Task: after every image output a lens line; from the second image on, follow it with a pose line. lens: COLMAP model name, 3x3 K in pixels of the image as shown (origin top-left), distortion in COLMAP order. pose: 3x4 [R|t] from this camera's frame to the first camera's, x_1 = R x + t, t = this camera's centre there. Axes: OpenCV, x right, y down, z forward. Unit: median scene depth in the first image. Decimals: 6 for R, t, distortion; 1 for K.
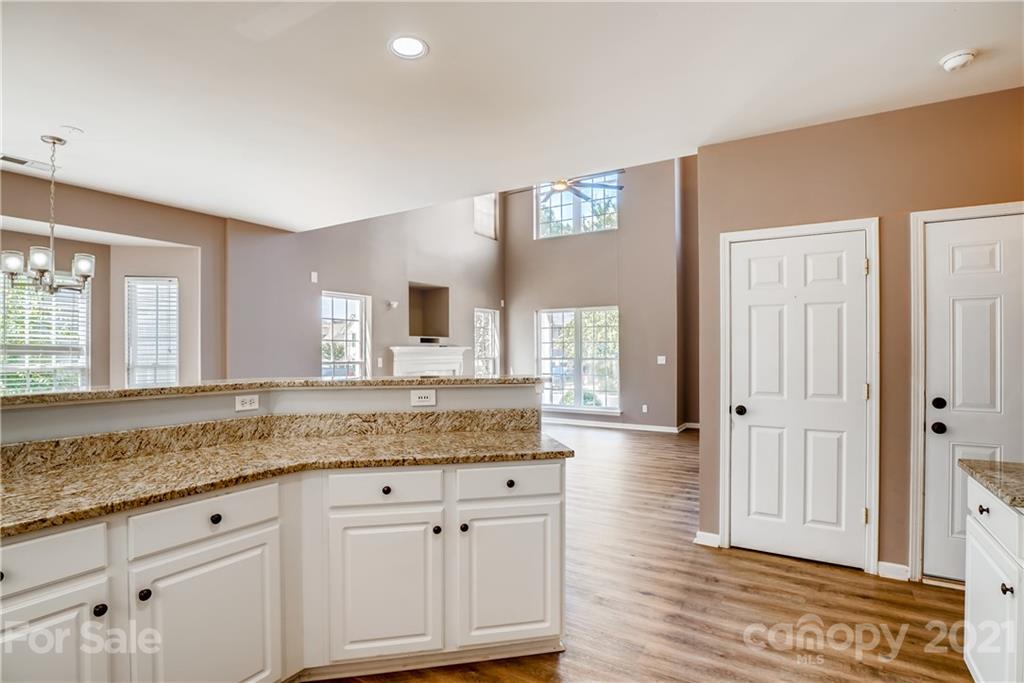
lens RADIAL K [[510.4, 0, 510.4], [0, 510.4, 352.0], [0, 0, 1]] dist [-0.052338, 0.016167]
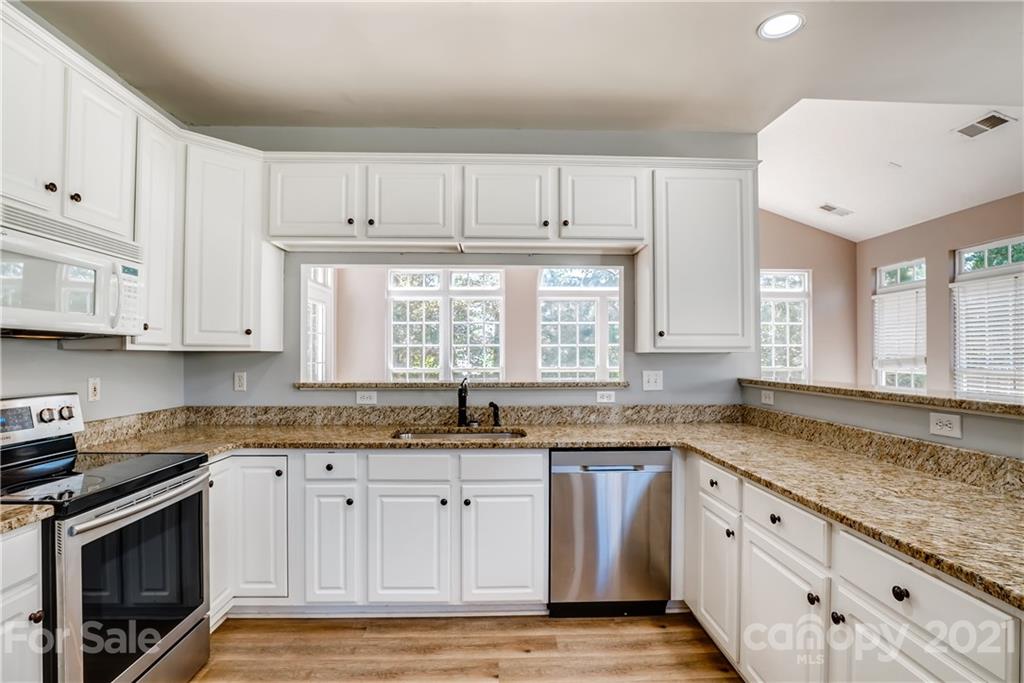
lens RADIAL K [[510.4, 0, 510.4], [0, 510.4, 352.0], [0, 0, 1]] dist [-0.052338, 0.016167]
pose [[-0.832009, -0.002705, -0.554755, 0.086795], [-0.000634, 0.999992, -0.003925, -0.000472], [0.554761, -0.002914, -0.832004, 0.444074]]
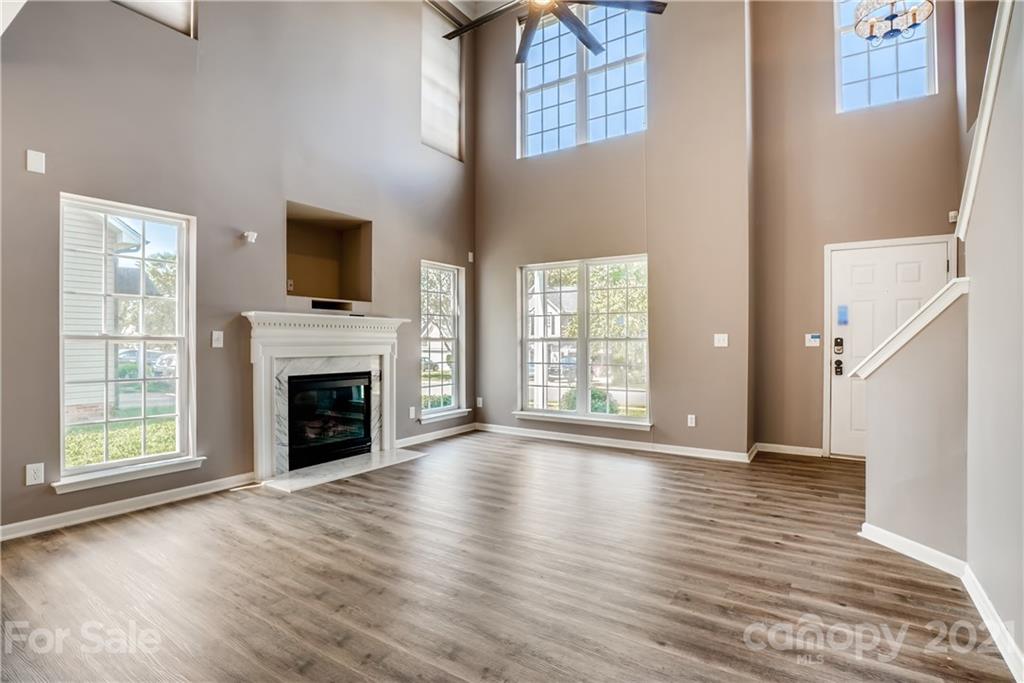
lens RADIAL K [[504.9, 0, 510.8], [0, 504.9, 343.9], [0, 0, 1]] dist [-0.033317, -0.000380]
pose [[0.999634, 0.004057, -0.026758, 0.114225], [-0.003956, 0.999985, 0.003816, 0.033118], [0.026773, -0.003709, 0.999635, 0.702968]]
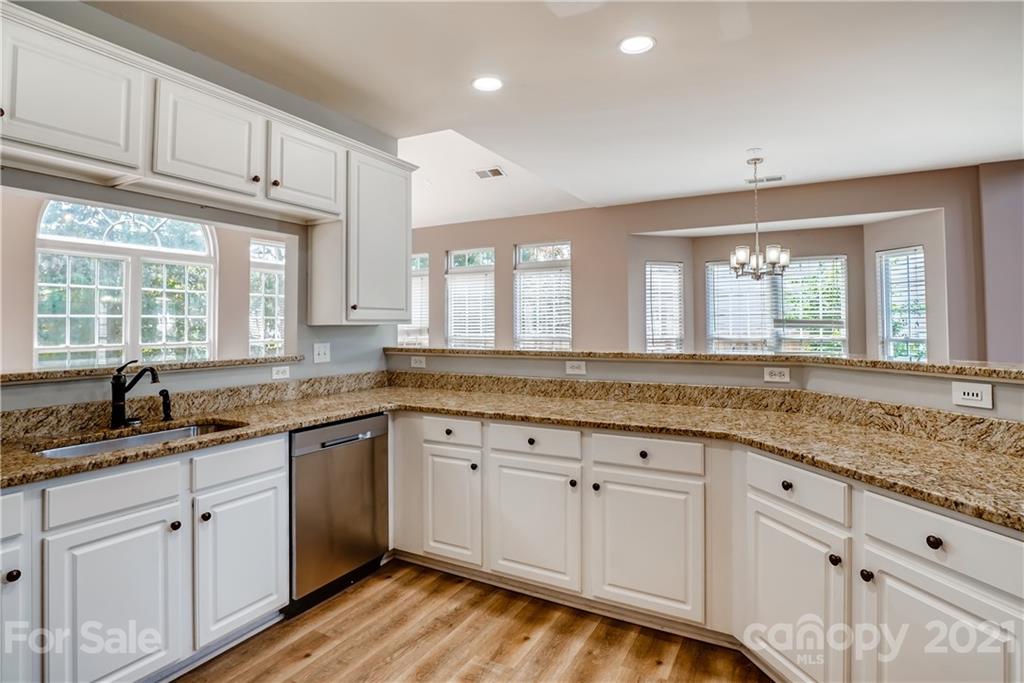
lens RADIAL K [[519.8, 0, 514.7], [0, 519.8, 316.5], [0, 0, 1]] dist [-0.029324, 0.001373]
pose [[0.045055, -0.017983, -0.998823, 0.262009], [0.002863, 0.999836, -0.017872, -0.000938], [0.998980, -0.002054, 0.045099, 0.210495]]
